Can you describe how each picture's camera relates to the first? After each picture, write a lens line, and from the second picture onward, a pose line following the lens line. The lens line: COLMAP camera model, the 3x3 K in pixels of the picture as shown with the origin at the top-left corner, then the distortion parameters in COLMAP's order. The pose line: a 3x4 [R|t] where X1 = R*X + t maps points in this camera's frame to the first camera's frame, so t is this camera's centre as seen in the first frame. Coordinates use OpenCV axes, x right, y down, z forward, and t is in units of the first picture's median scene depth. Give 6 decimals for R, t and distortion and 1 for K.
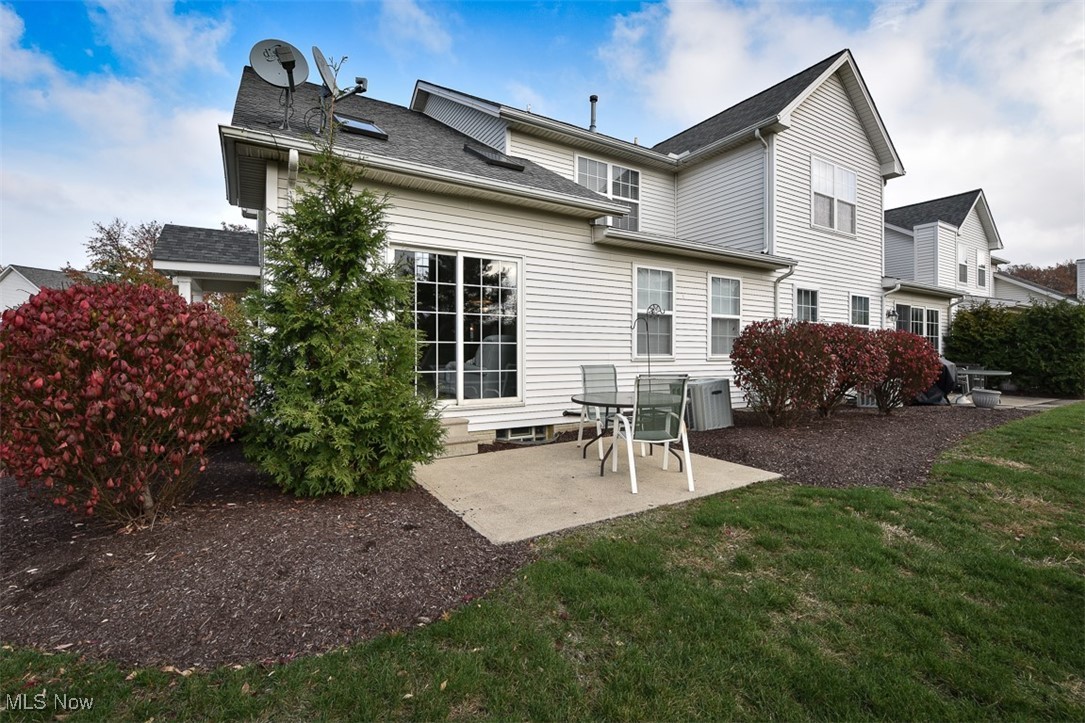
lens RADIAL K [[470.5, 0, 542.5], [0, 470.5, 361.5], [0, 0, 1]] dist [0.000035, -0.009253]
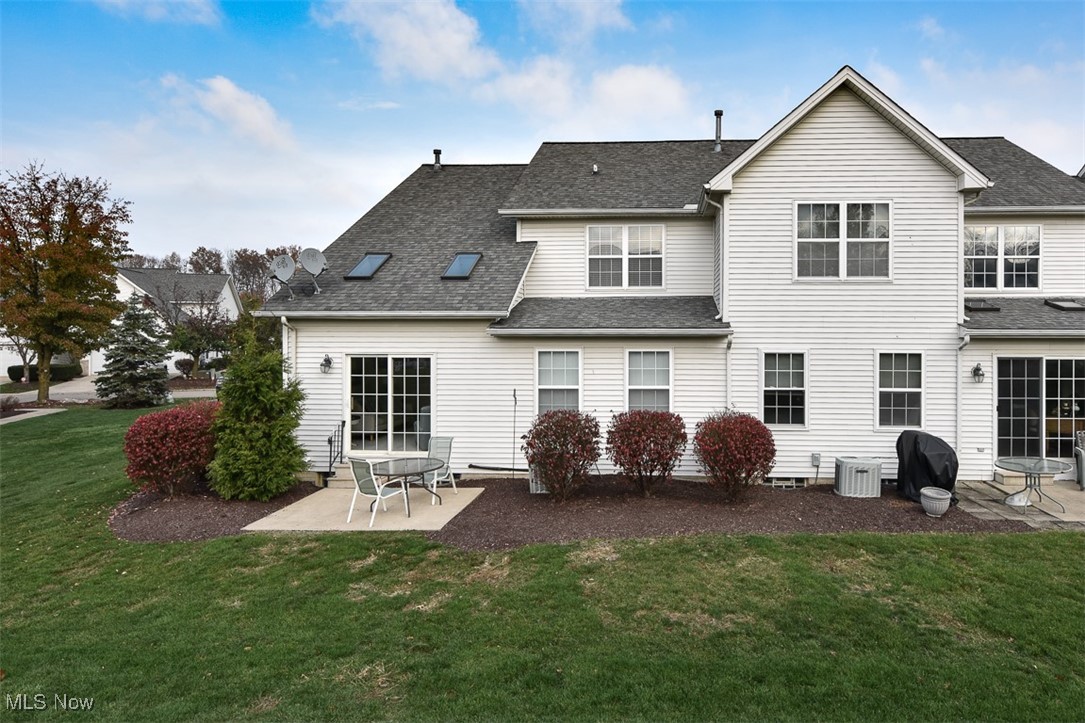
lens RADIAL K [[651.1, 0, 653.8], [0, 651.1, 331.5], [0, 0, 1]] dist [0.000200, 0.000217]
pose [[0.838514, 0.002171, -0.544876, 1.116644], [-0.008510, 0.999922, -0.009112, -0.194279], [0.544813, 0.012277, 0.838467, -0.204786]]
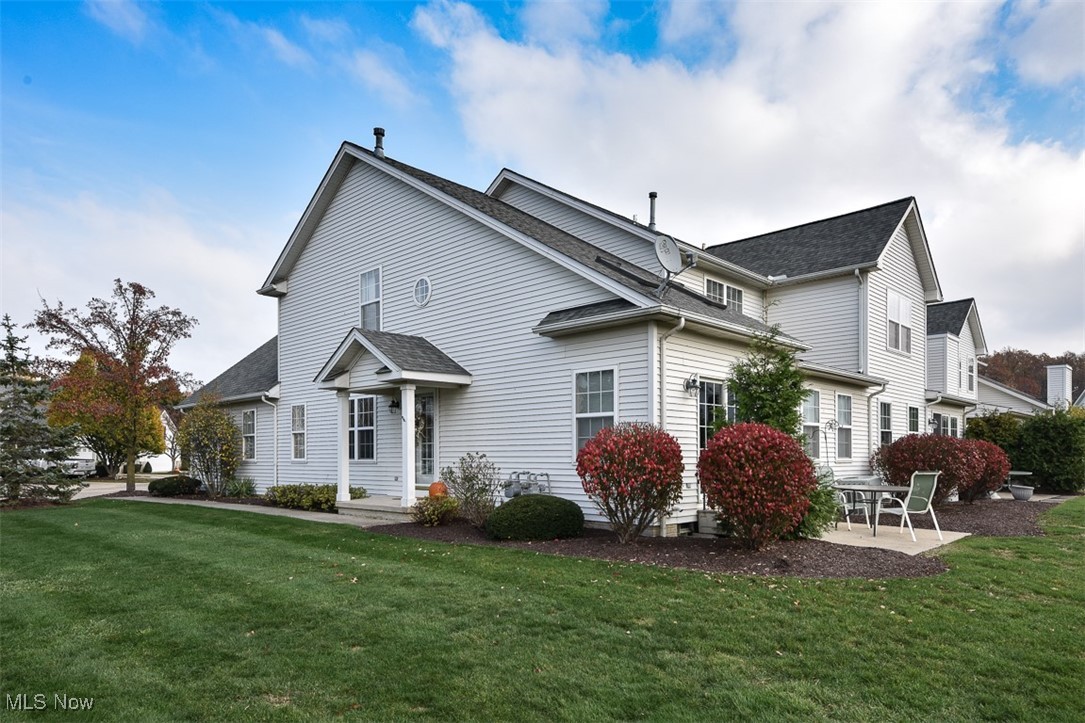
lens RADIAL K [[668.5, 0, 545.0], [0, 668.5, 449.8], [0, 0, 1]] dist [0.064541, -0.000198]
pose [[0.965432, 0.001470, 0.260650, -0.757490], [0.005039, 0.999692, -0.024300, 0.001619], [-0.260606, 0.024773, 0.965127, -0.448475]]
